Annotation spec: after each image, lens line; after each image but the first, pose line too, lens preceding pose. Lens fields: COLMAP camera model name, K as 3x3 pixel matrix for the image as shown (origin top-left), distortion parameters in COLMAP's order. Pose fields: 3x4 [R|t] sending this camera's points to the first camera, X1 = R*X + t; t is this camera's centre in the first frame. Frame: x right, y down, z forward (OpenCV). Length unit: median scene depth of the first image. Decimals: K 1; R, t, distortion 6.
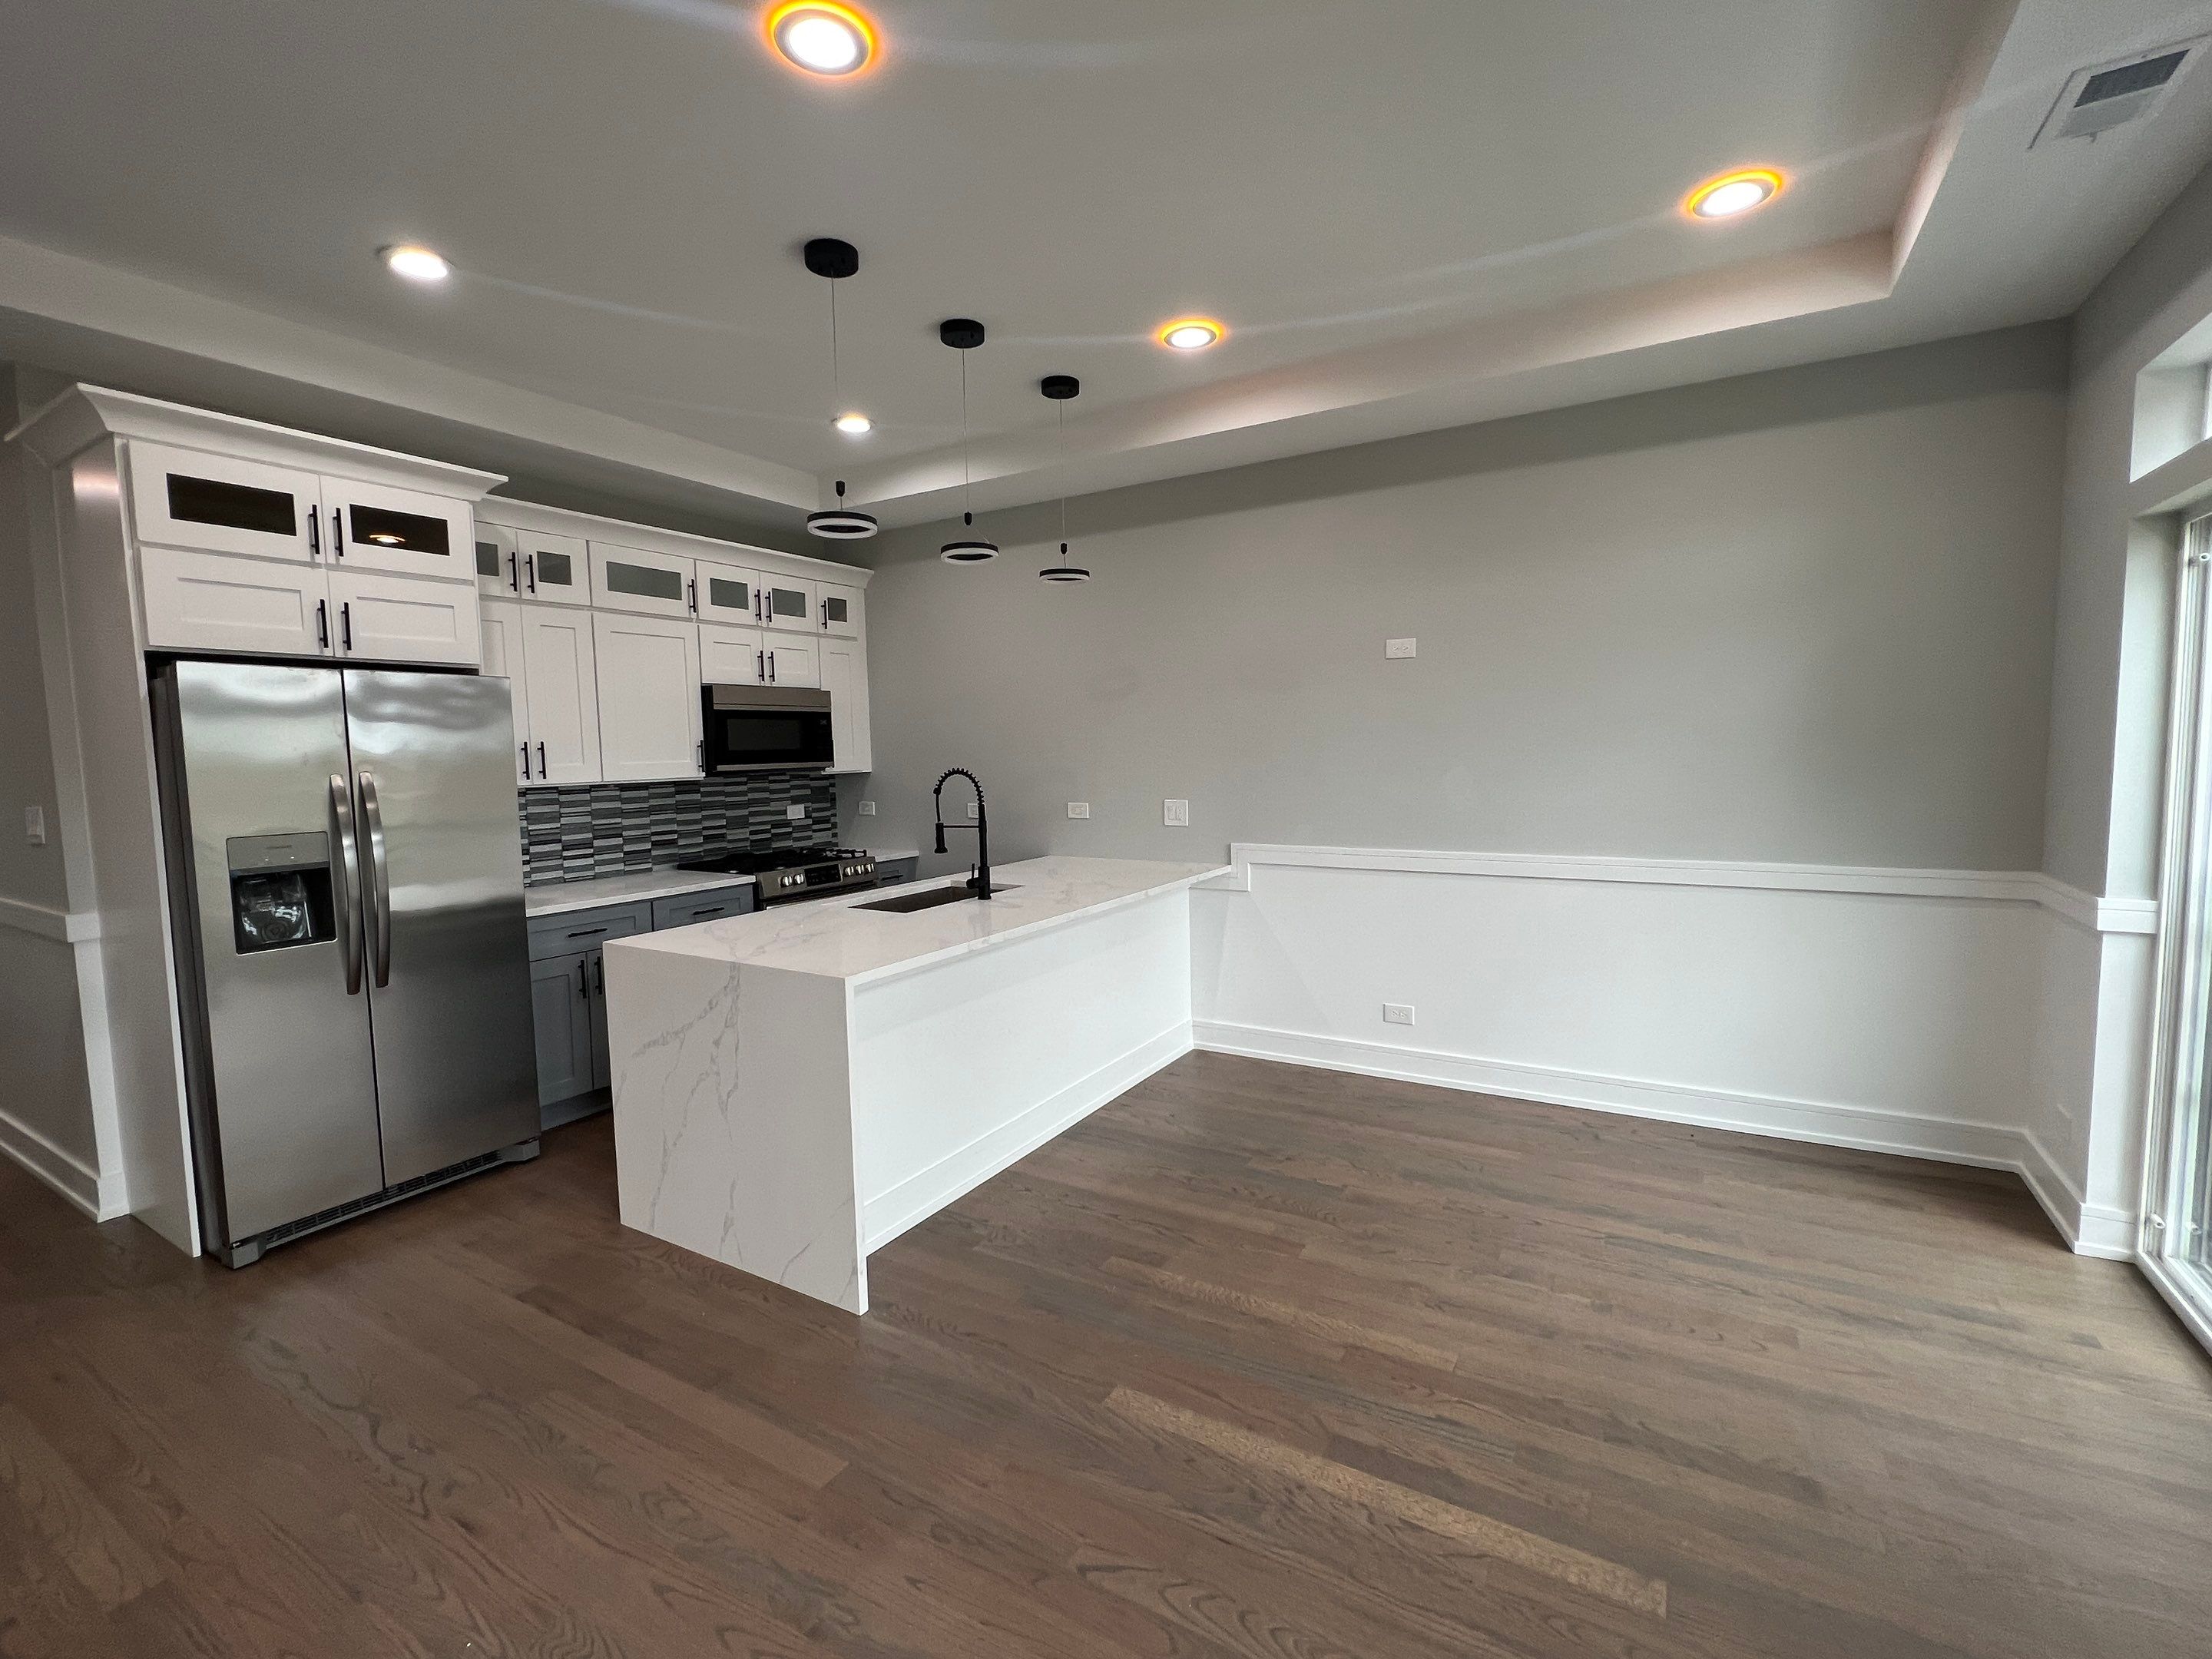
lens RADIAL K [[979.1, 0, 1094.9], [0, 979.1, 826.9], [0, 0, 1]] dist [-0.001862, -0.000365]
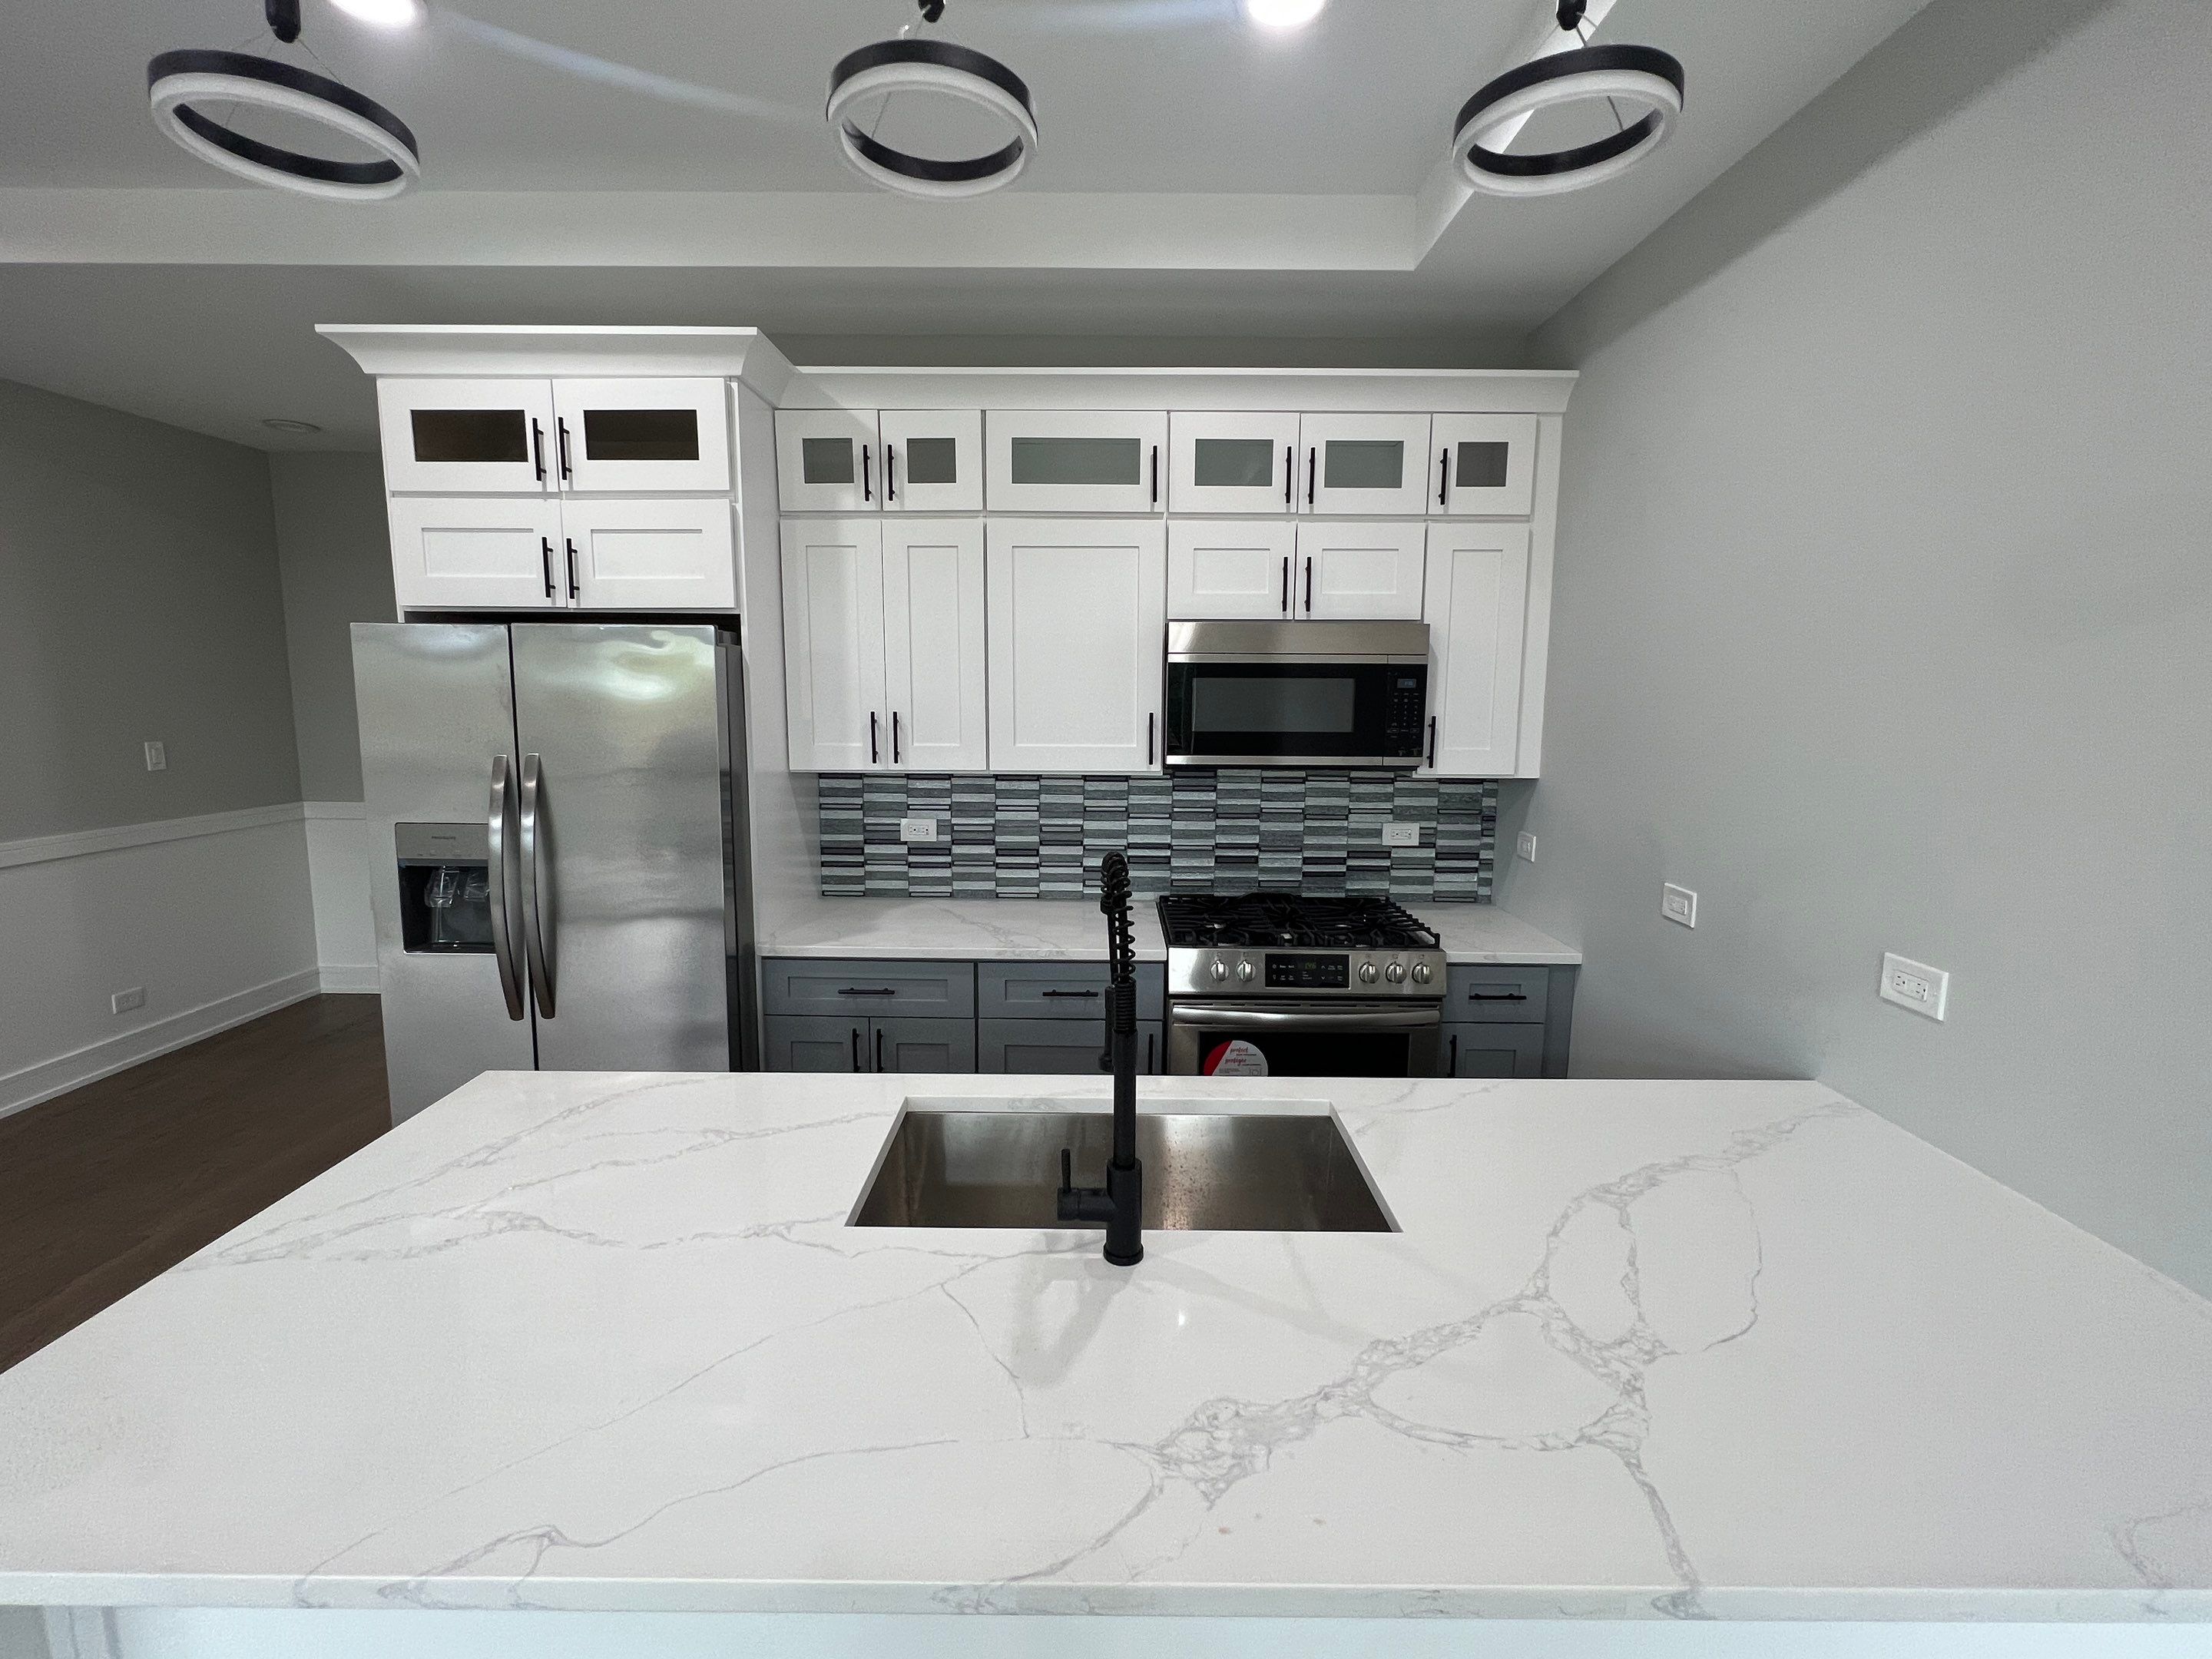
lens RADIAL K [[979.1, 0, 1094.9], [0, 979.1, 826.9], [0, 0, 1]] dist [-0.001862, -0.000365]
pose [[0.513465, 0.143924, -0.845955, 0.110788], [-0.088145, 0.989466, 0.114839, -0.083279], [0.853571, 0.015601, 0.520742, 0.634426]]
